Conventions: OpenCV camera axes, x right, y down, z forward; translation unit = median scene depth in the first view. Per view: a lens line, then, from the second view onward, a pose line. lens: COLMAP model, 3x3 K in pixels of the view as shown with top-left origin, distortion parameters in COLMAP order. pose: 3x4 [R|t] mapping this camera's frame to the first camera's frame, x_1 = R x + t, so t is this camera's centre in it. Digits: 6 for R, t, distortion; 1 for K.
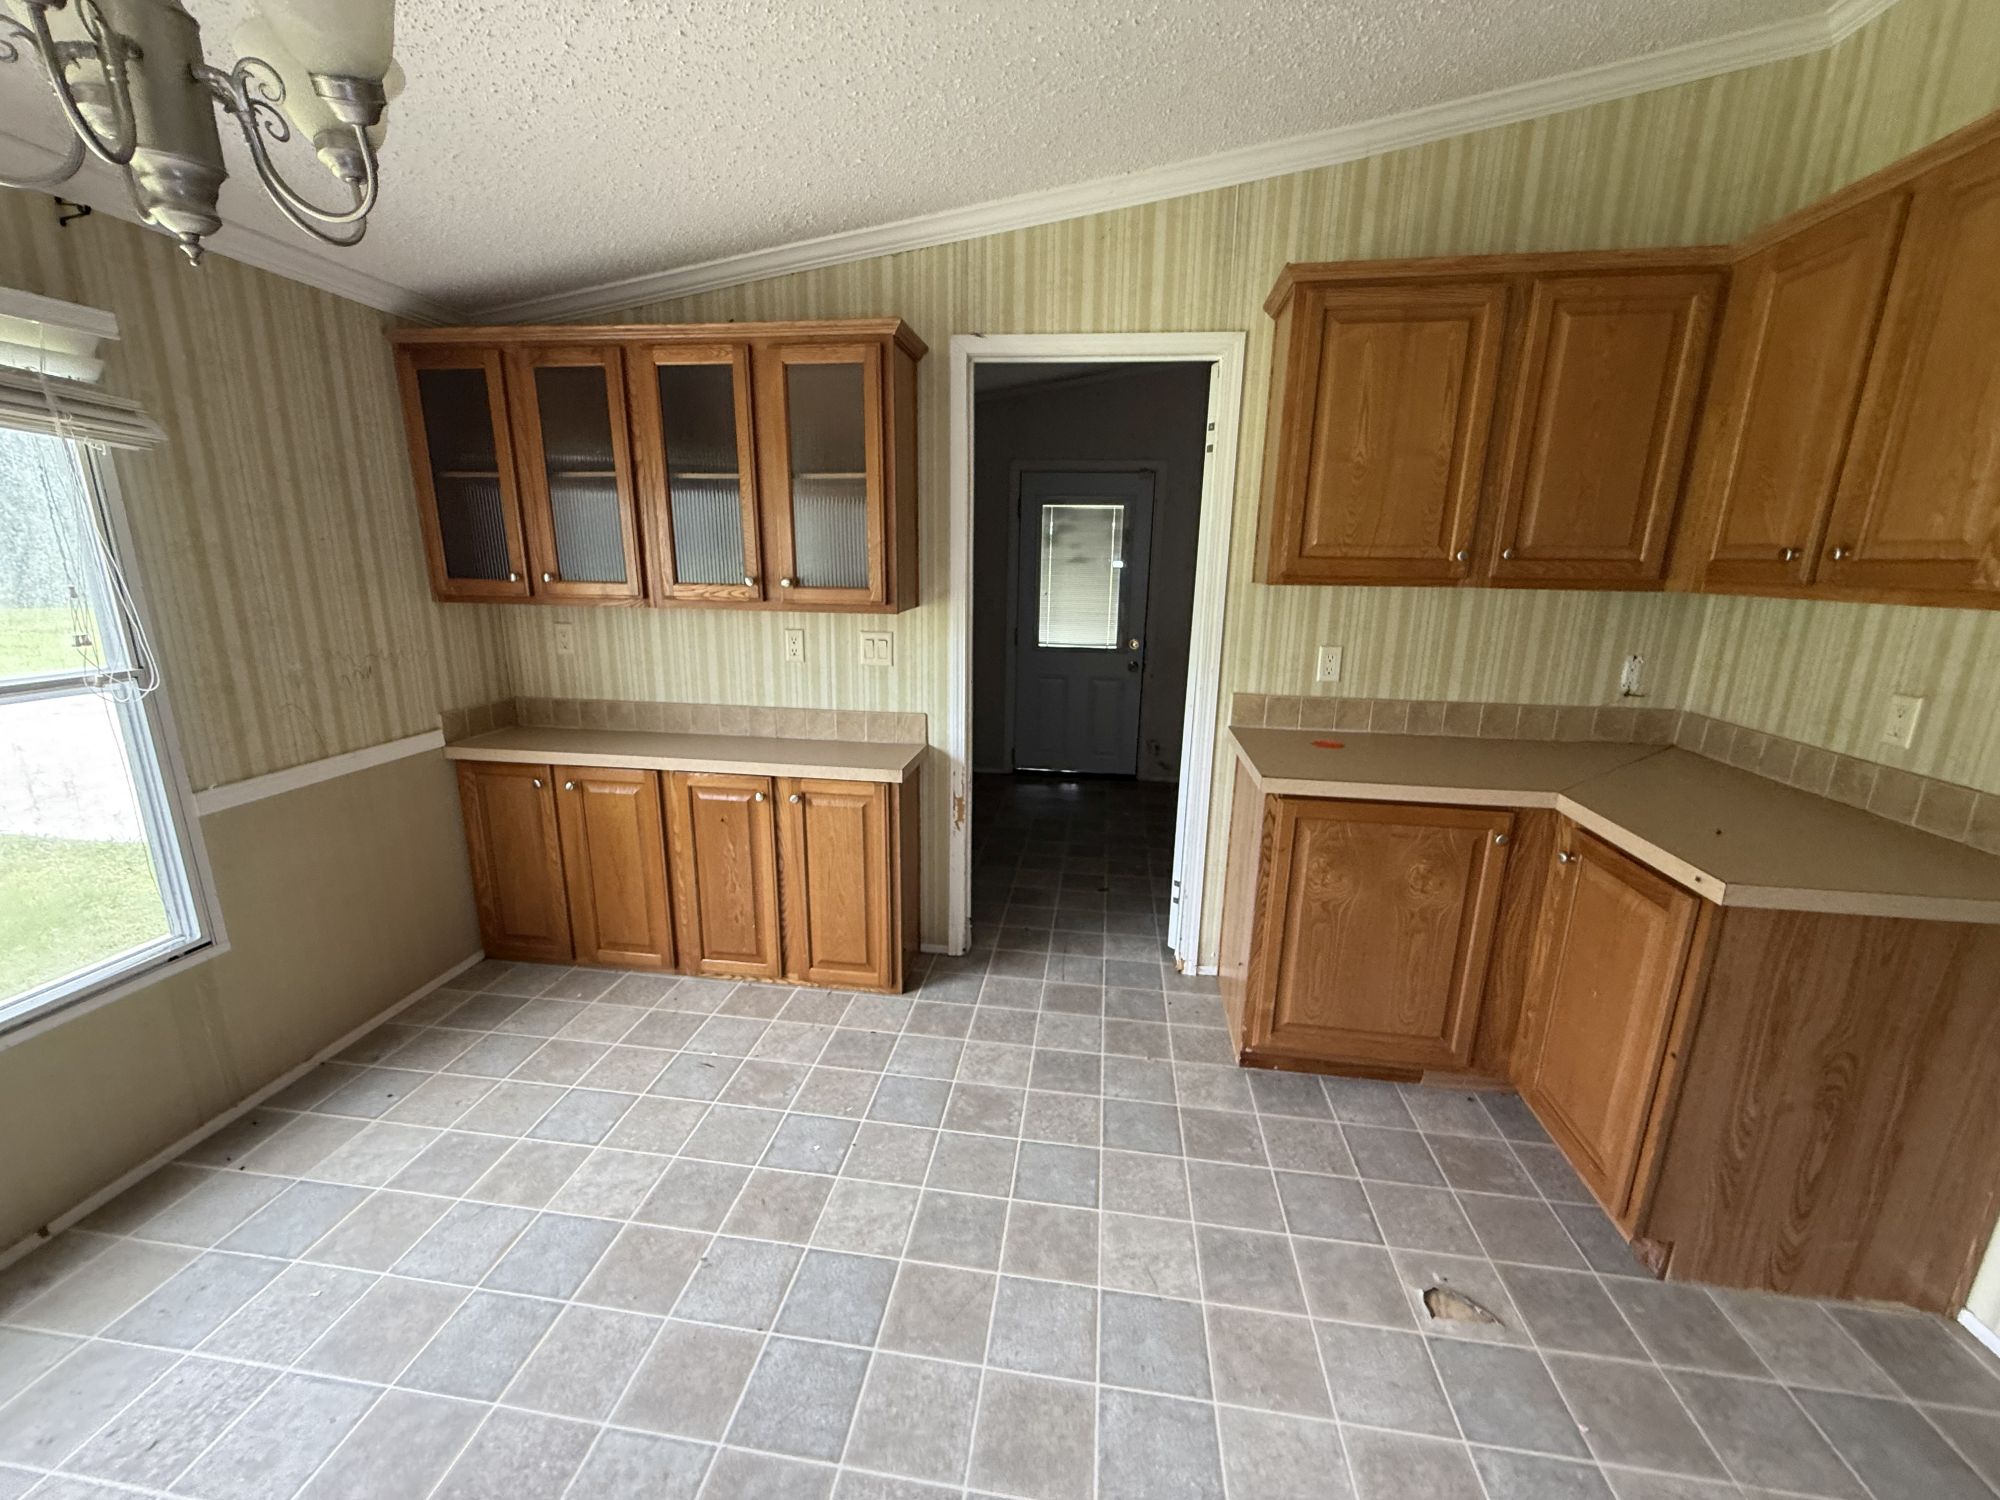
lens RADIAL K [[801.5, 0, 989.4], [0, 801.5, 754.0], [0, 0, 1]] dist [0.002498, -0.000617]
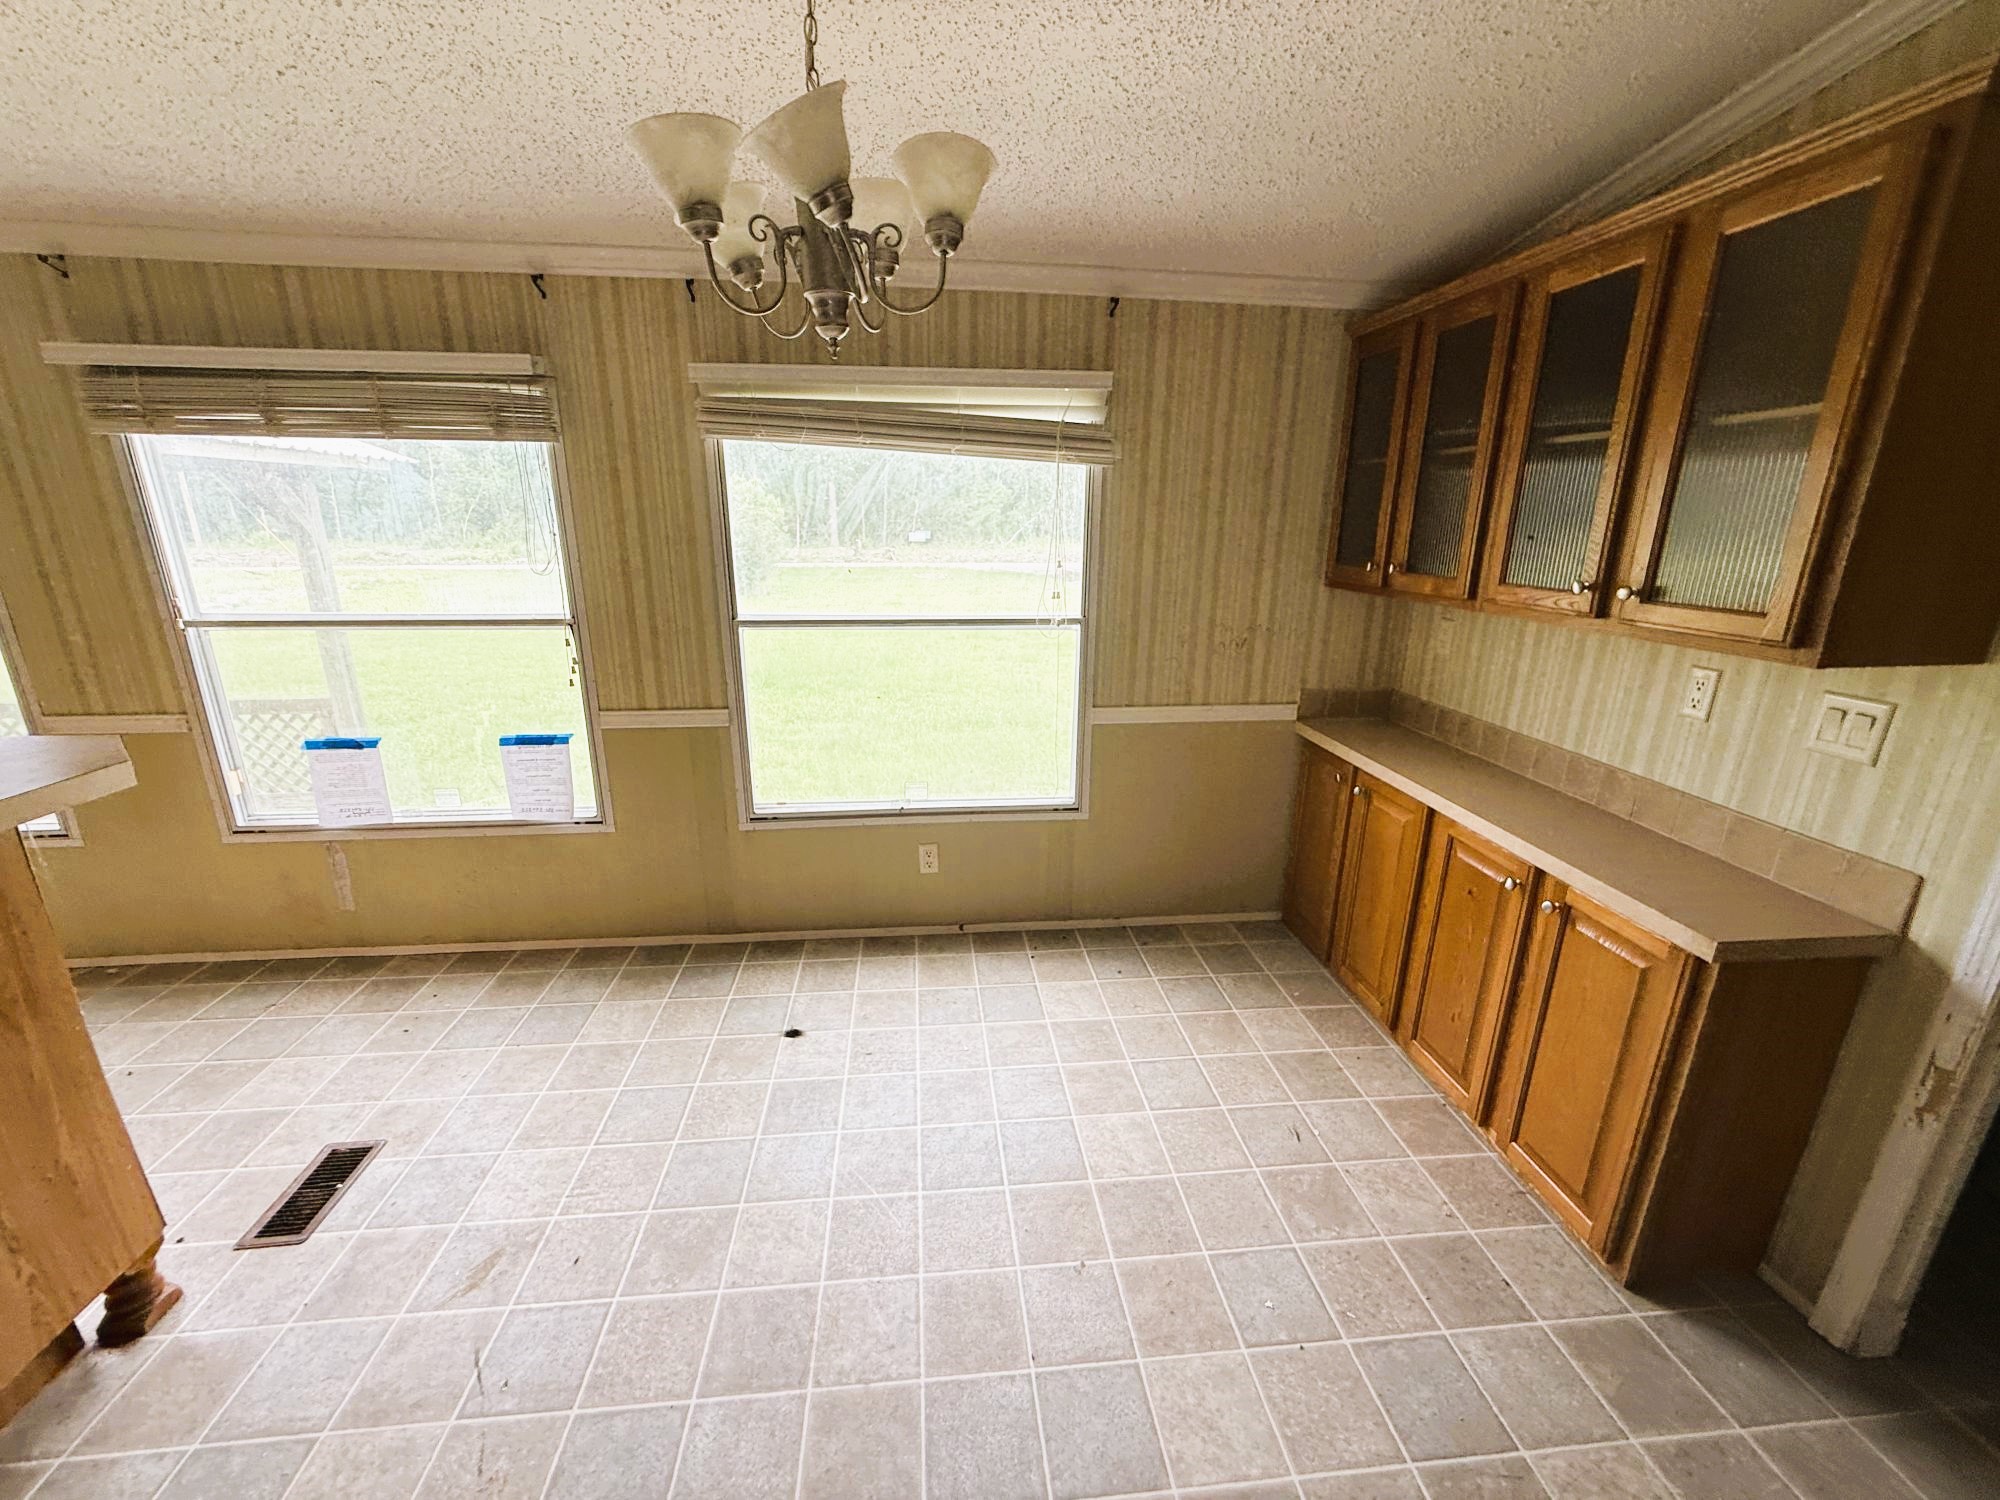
lens RADIAL K [[801.5, 0, 1000.4], [0, 801.5, 753.4], [0, 0, 1]] dist [0.002498, -0.000617]
pose [[0.242956, 0.263120, -0.933670, 0.254965], [-0.243044, 0.948320, 0.204005, -0.096656], [0.939096, 0.177359, 0.294350, 0.342330]]
